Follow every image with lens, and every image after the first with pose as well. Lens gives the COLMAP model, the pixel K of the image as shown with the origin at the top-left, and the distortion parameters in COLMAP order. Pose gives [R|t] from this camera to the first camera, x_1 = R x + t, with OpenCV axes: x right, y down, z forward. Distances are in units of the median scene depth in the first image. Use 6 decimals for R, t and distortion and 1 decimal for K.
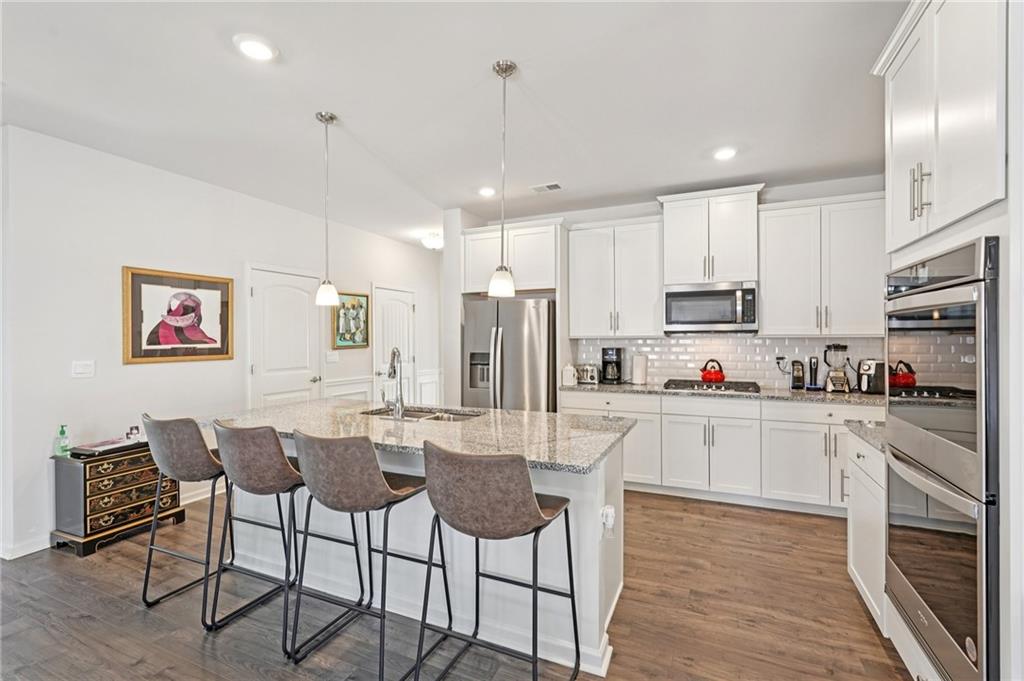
lens RADIAL K [[452.6, 0, 512.0], [0, 452.6, 340.5], [0, 0, 1]] dist [-0.012553, 0.000303]
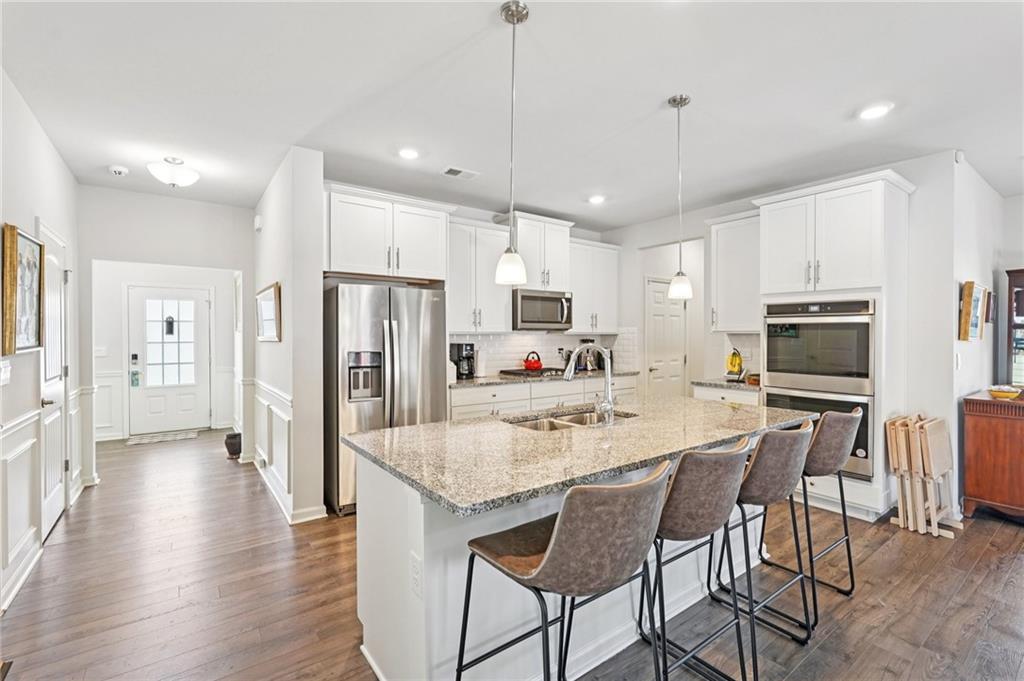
lens RADIAL K [[452.6, 0, 512.0], [0, 452.6, 340.5], [0, 0, 1]] dist [-0.012553, 0.000303]
pose [[0.488275, -0.008574, 0.872648, -0.628661], [0.001456, 0.999958, 0.009010, -0.000453], [-0.872689, -0.003129, 0.488267, 0.409580]]
